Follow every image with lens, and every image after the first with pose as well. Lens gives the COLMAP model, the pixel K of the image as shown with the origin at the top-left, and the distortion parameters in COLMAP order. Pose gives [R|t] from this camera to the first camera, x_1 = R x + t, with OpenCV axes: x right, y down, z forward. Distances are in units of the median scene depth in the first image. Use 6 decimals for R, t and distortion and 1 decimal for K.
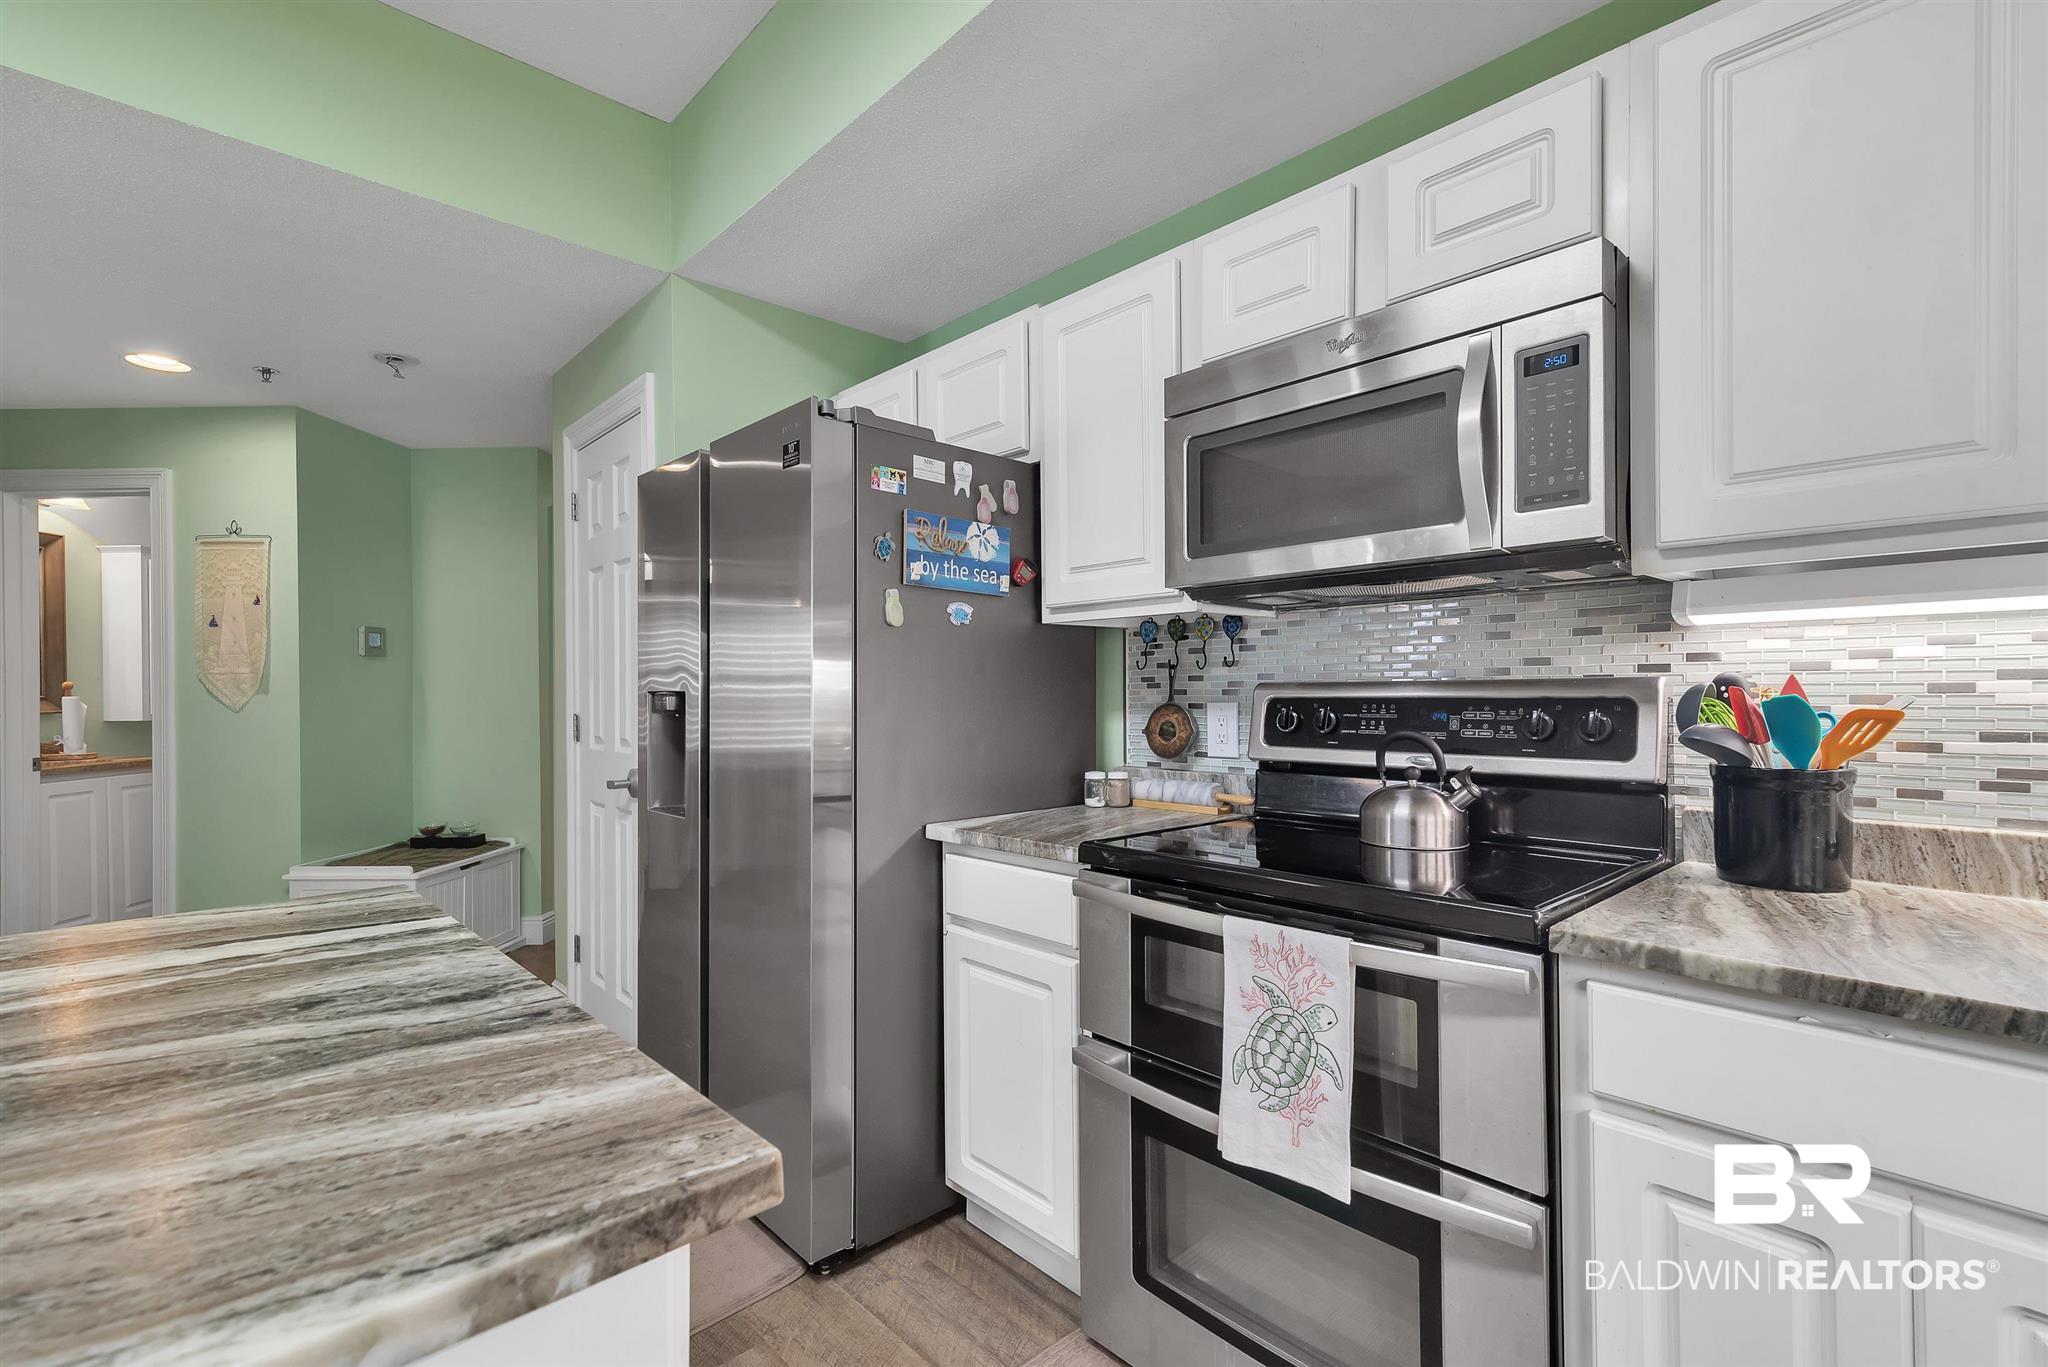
lens RADIAL K [[920.6, 0, 1017.4], [0, 920.6, 692.7], [0, 0, 1]] dist [0.008282, 0.000149]
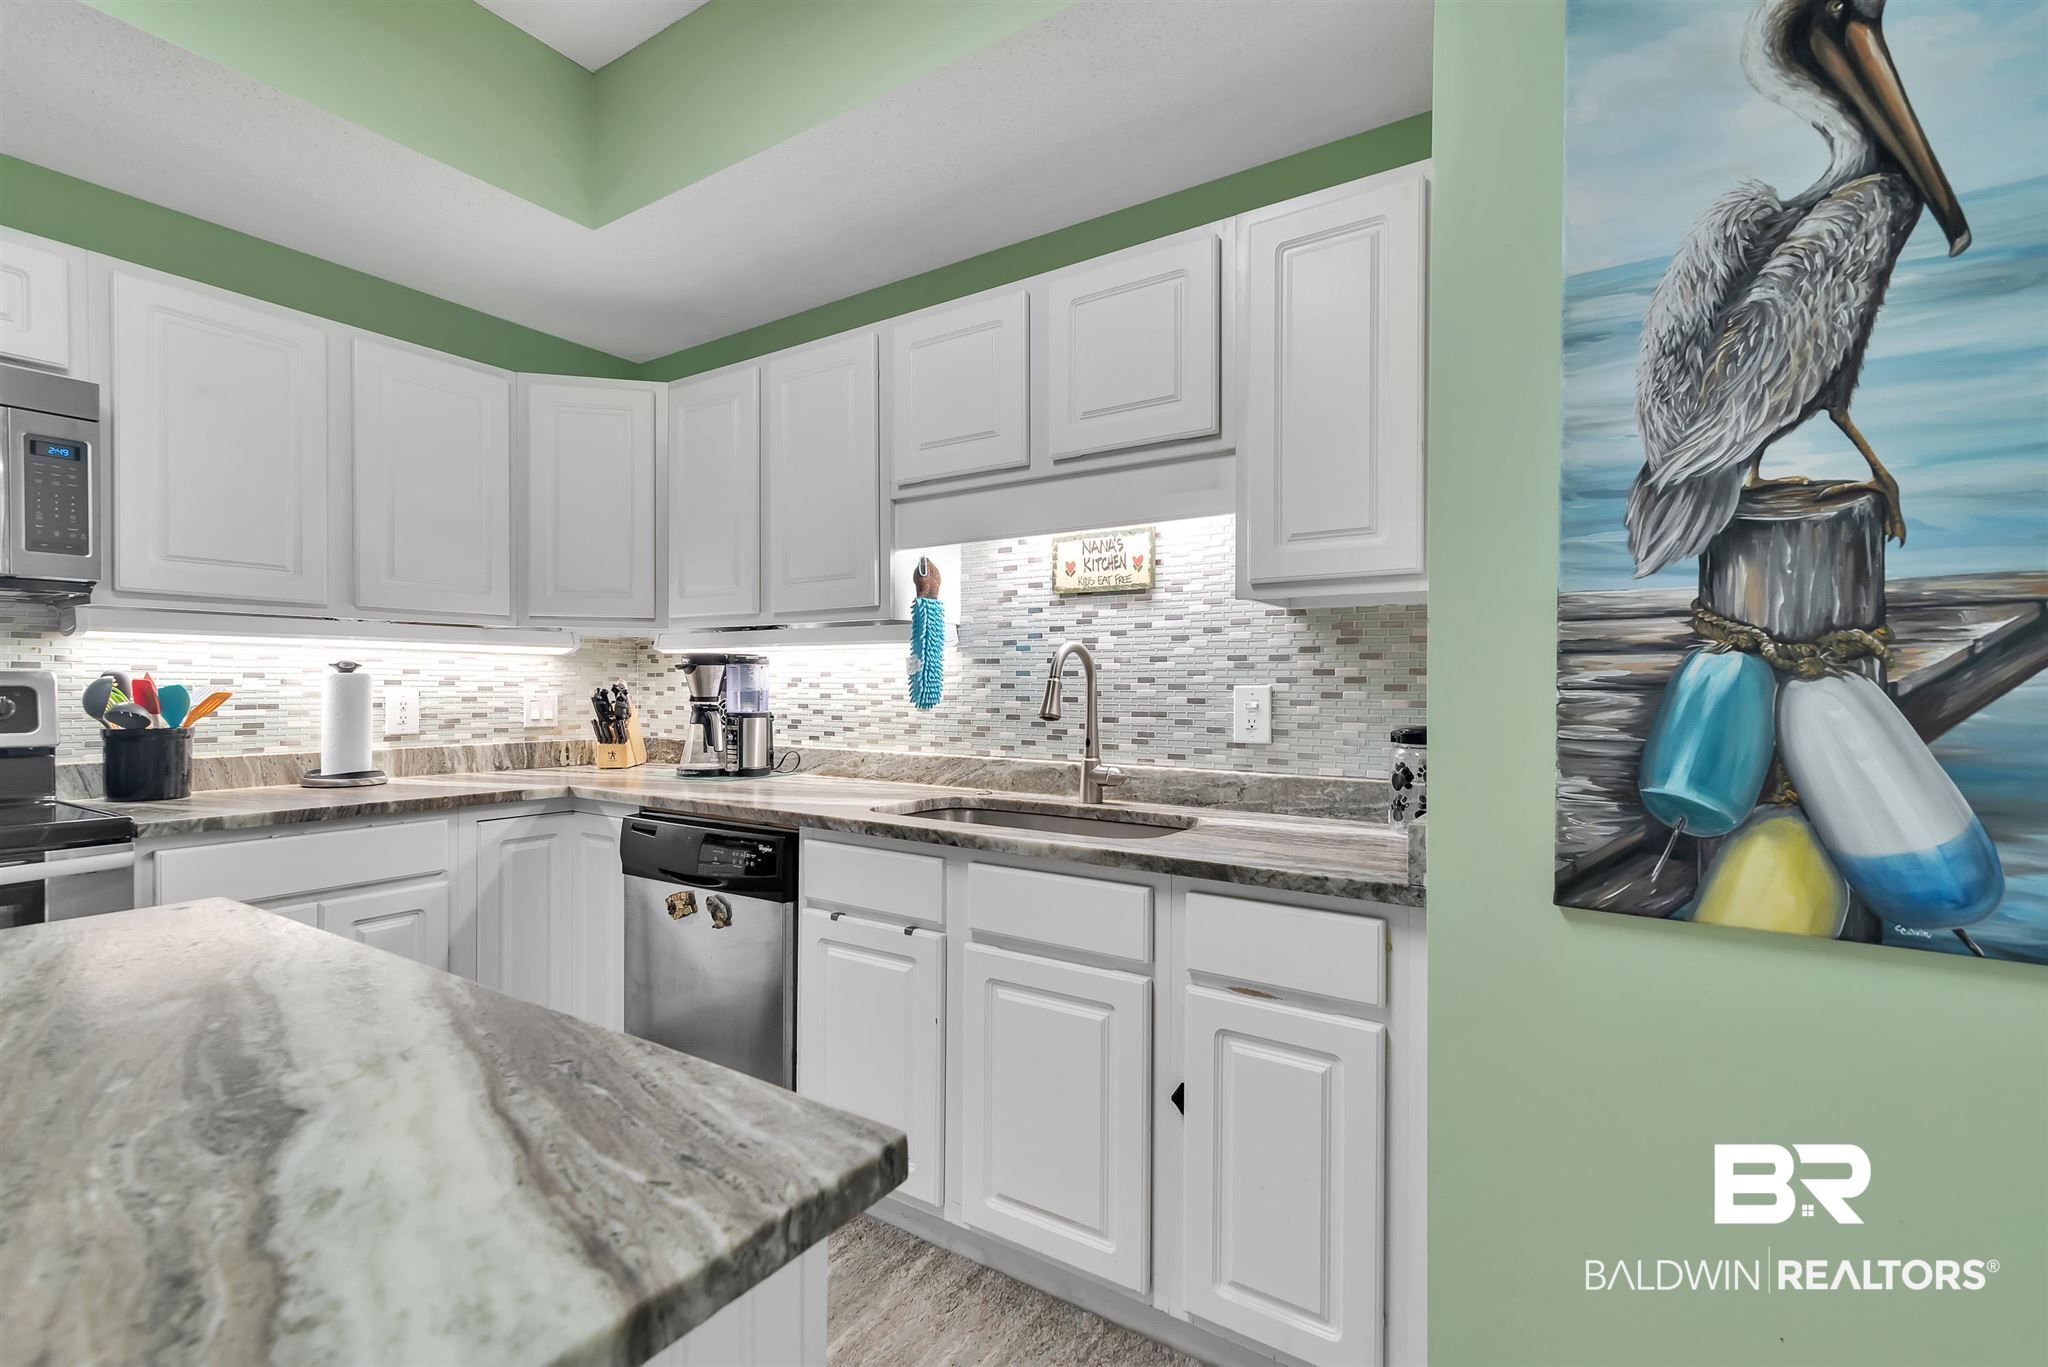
lens RADIAL K [[920.6, 0, 1017.4], [0, 920.6, 692.7], [0, 0, 1]] dist [0.008282, 0.000149]
pose [[-0.240275, 0.000676, 0.970705, -1.194497], [0.000819, 1.000000, -0.000494, 0.019532], [-0.970704, 0.000677, -0.240276, -0.104598]]
